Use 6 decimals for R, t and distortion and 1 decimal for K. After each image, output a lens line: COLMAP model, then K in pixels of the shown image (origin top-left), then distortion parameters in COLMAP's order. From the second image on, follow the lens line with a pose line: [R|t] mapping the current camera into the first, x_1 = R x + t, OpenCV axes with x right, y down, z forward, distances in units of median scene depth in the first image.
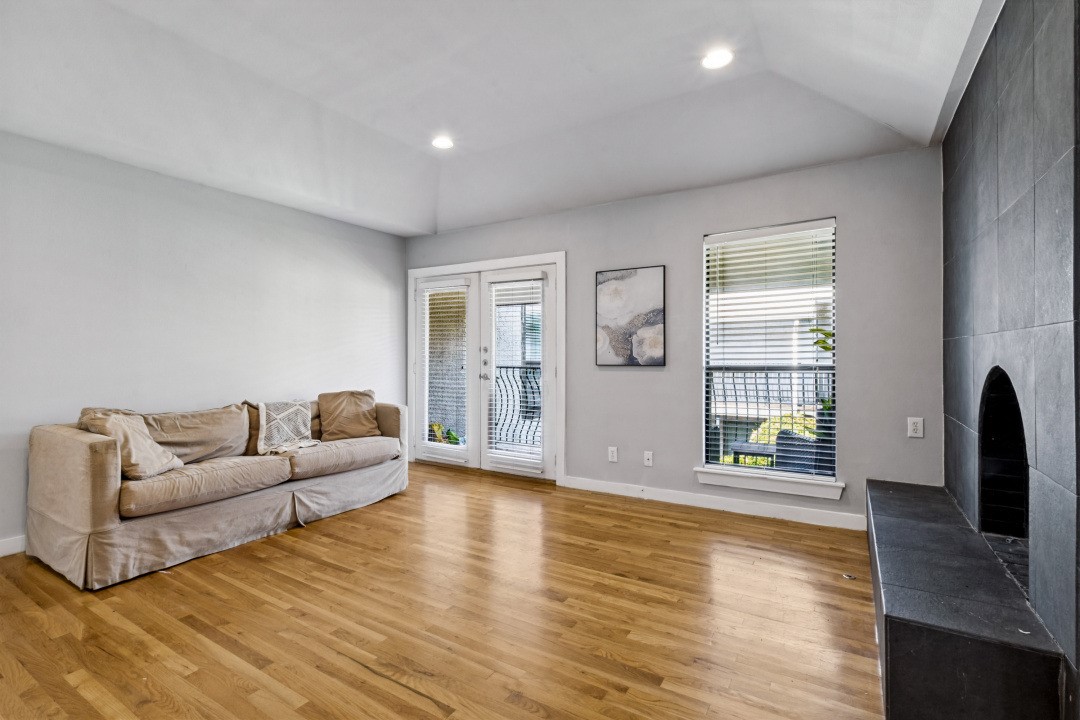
lens RADIAL K [[502.9, 0, 538.8], [0, 502.9, 351.3], [0, 0, 1]] dist [-0.000838, 0.000090]
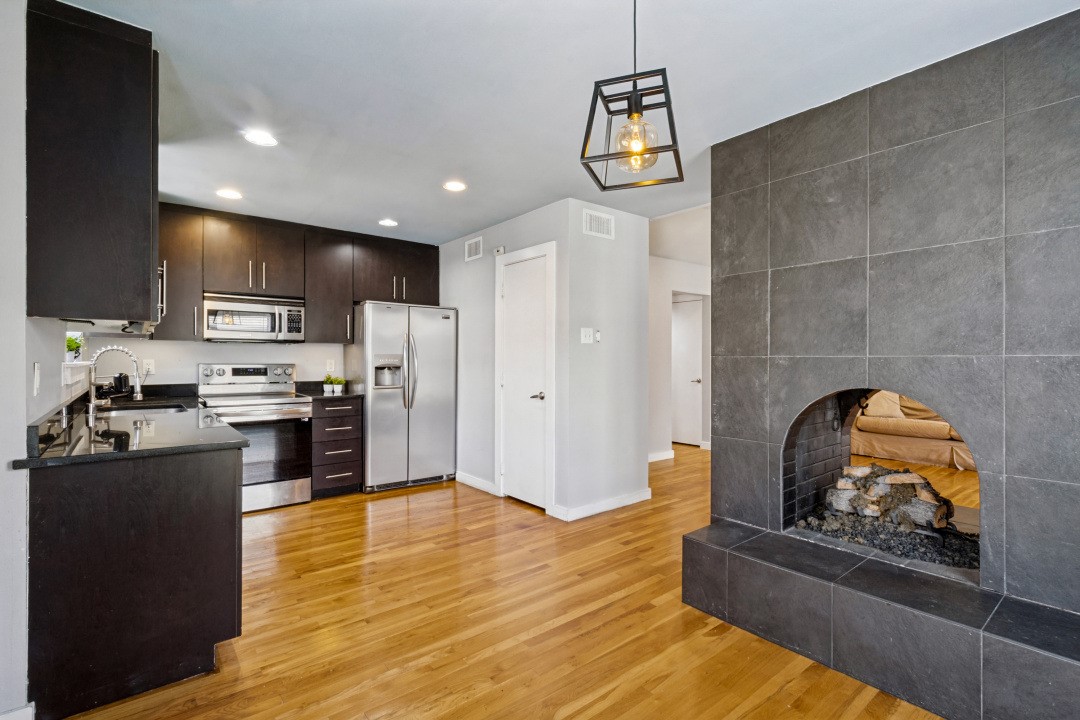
lens RADIAL K [[502.9, 0, 538.8], [0, 502.9, 351.3], [0, 0, 1]] dist [-0.000838, 0.000090]
pose [[-0.333616, -0.011102, -0.942644, 1.321255], [0.005682, 0.999889, -0.013787, -0.017829], [0.942692, -0.009956, -0.333516, 0.224613]]
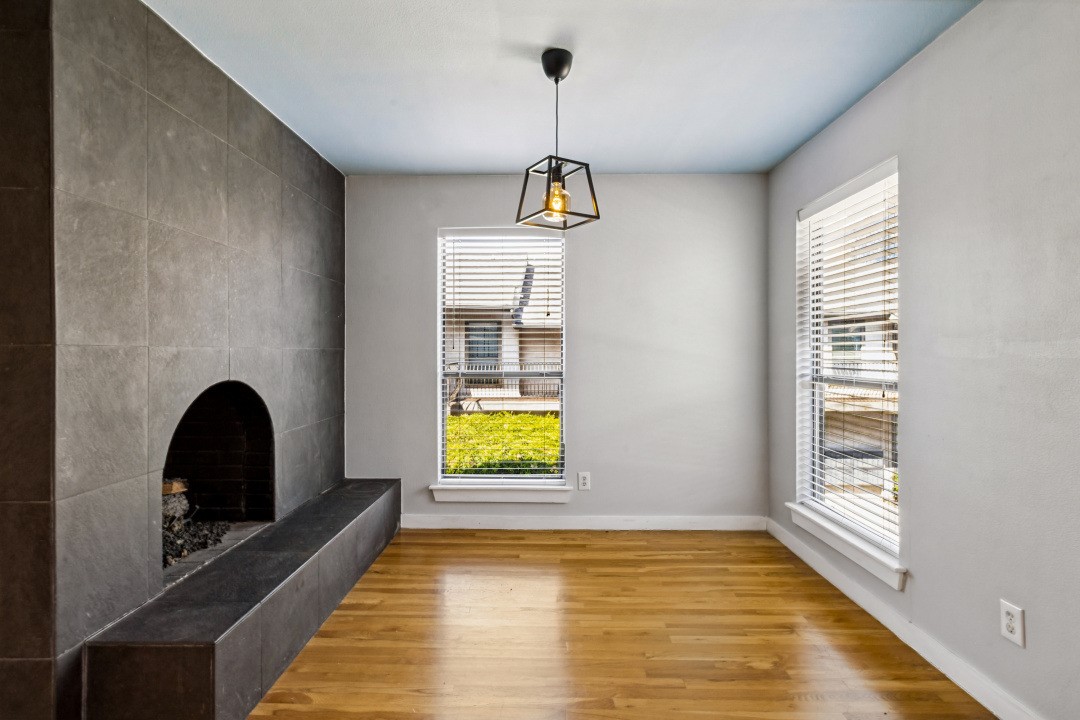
lens RADIAL K [[502.9, 0, 538.8], [0, 502.9, 351.3], [0, 0, 1]] dist [-0.000838, 0.000090]
pose [[0.859656, 0.002145, 0.510869, 0.659733], [-0.003901, 0.999990, 0.002367, -0.017010], [-0.510859, -0.004028, 0.859655, -0.283922]]
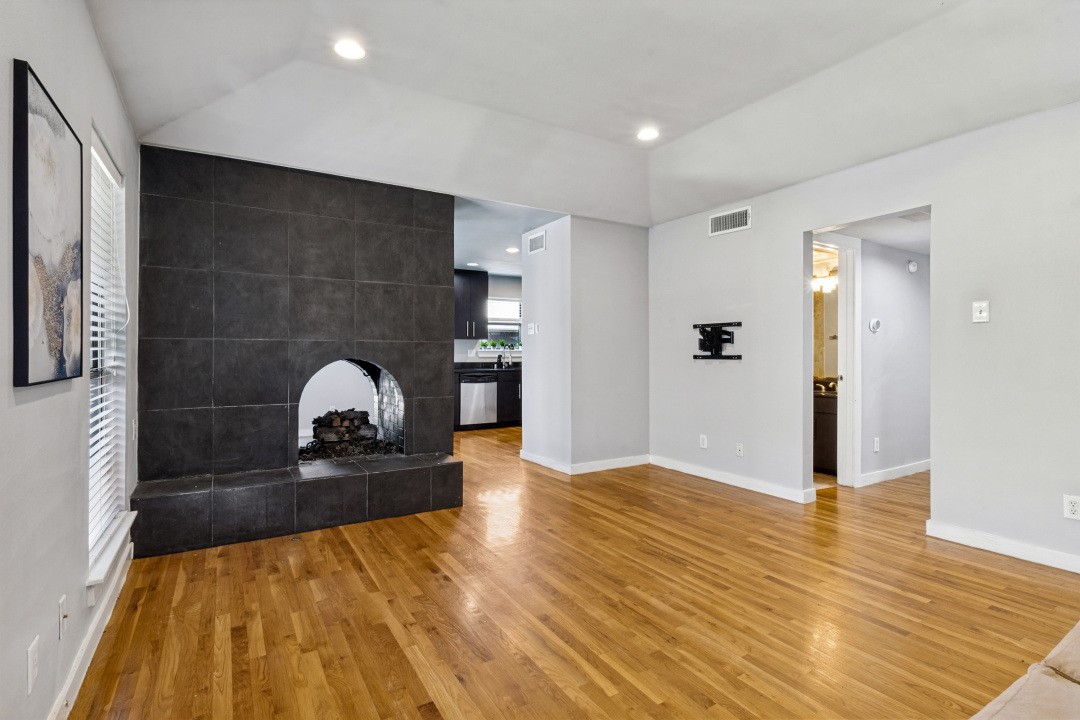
lens RADIAL K [[525.3, 0, 540.4], [0, 525.3, 350.2], [0, 0, 1]] dist [-0.002842, -0.000286]
pose [[-0.892004, 0.004943, 0.452000, -0.305391], [-0.000427, 0.999931, -0.011778, 0.010823], [-0.452027, -0.010699, -0.891940, 1.222057]]
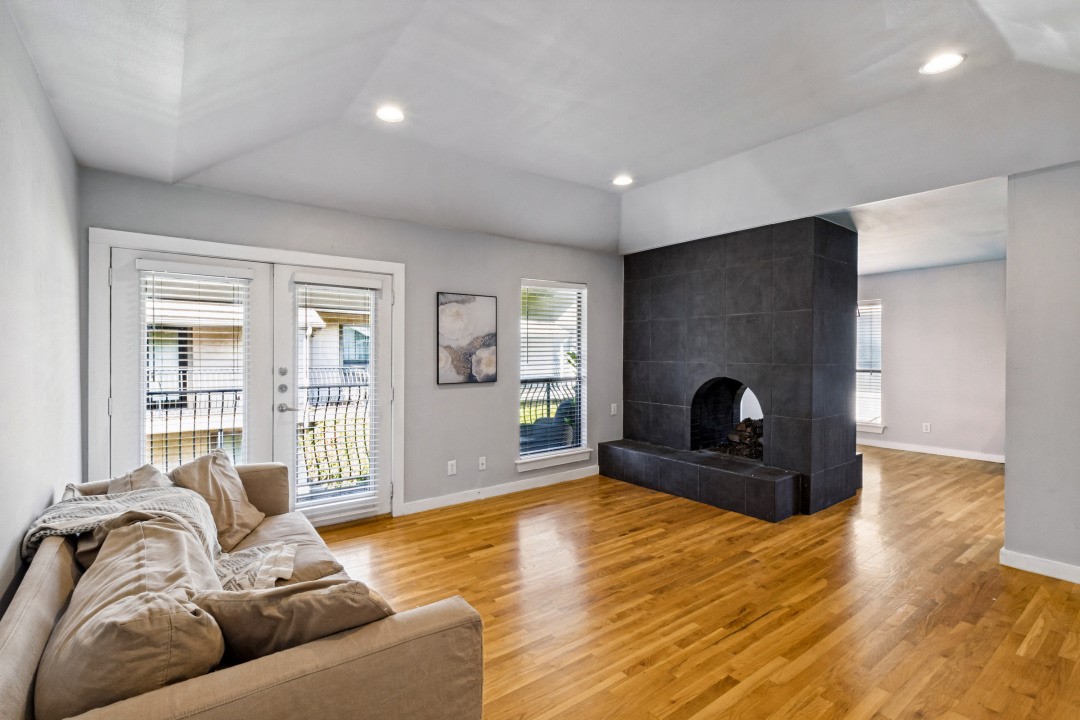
lens RADIAL K [[502.9, 0, 538.8], [0, 502.9, 351.3], [0, 0, 1]] dist [-0.000838, 0.000090]
pose [[0.360360, 0.003388, 0.932807, -0.820975], [-0.006694, 0.999977, -0.001046, -0.042040], [-0.932789, -0.005867, 0.360374, 0.479135]]
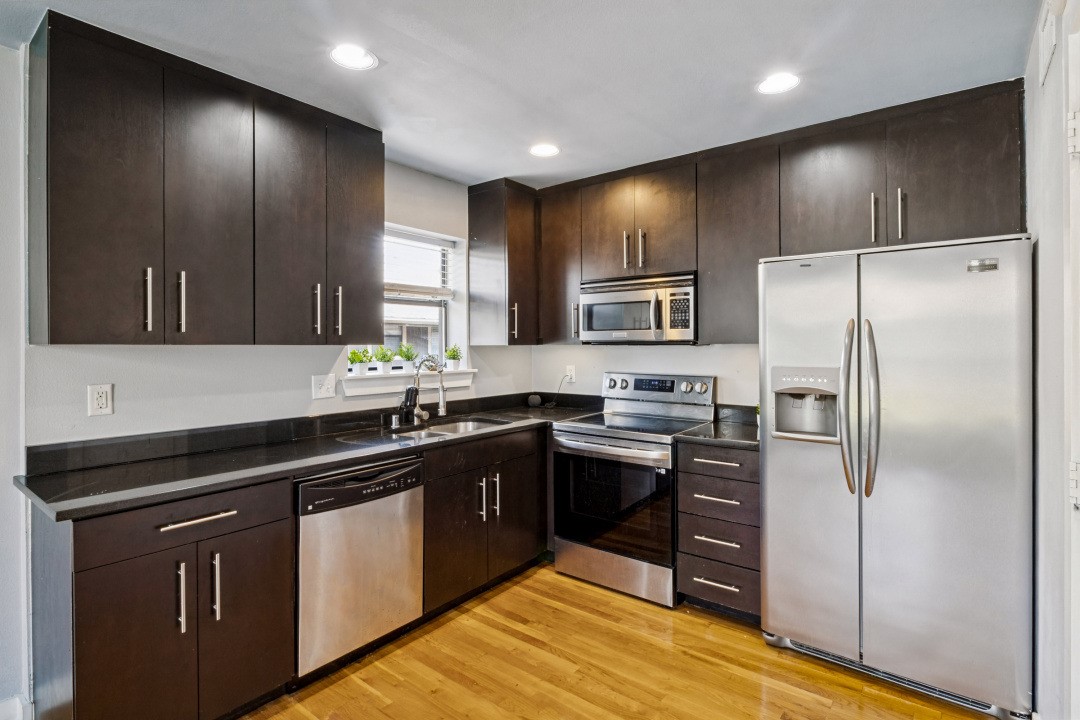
lens RADIAL K [[533.8, 0, 539.8], [0, 533.8, 344.6], [0, 0, 1]] dist [0.001257, 0.000464]
pose [[-0.993274, 0.006024, 0.115632, 0.544233], [0.004760, 0.999926, -0.011204, -0.048005], [-0.115691, -0.010578, -0.993229, 0.106958]]
